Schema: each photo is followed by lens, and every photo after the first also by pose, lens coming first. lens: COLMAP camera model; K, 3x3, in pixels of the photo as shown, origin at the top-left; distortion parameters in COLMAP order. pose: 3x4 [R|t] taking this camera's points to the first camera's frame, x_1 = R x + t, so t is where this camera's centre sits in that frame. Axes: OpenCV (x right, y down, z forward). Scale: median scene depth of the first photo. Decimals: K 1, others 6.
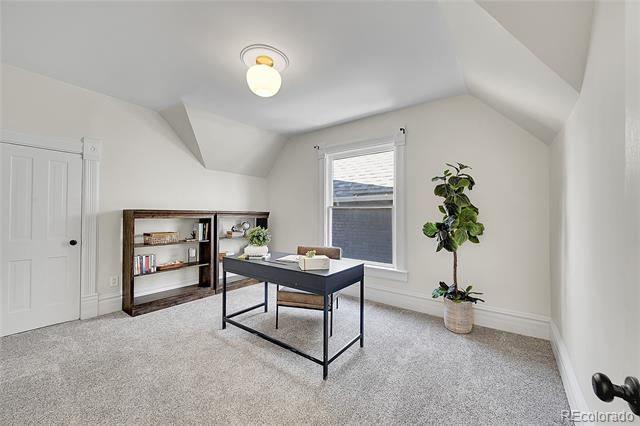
lens RADIAL K [[252.2, 0, 317.3], [0, 252.2, 213.9], [0, 0, 1]] dist [0.000681, -0.000024]
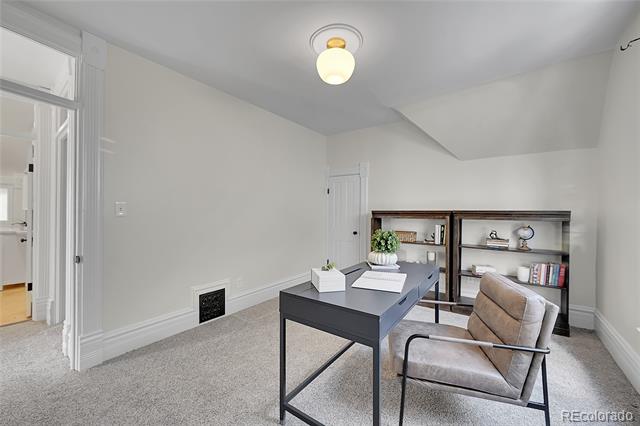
lens RADIAL K [[252.2, 0, 317.3], [0, 252.2, 213.9], [0, 0, 1]] dist [0.000681, -0.000024]
pose [[0.018772, -0.003507, -0.999818, 0.520555], [-0.004618, 0.999983, -0.003594, 0.005539], [0.999813, 0.004684, 0.018756, 0.686196]]
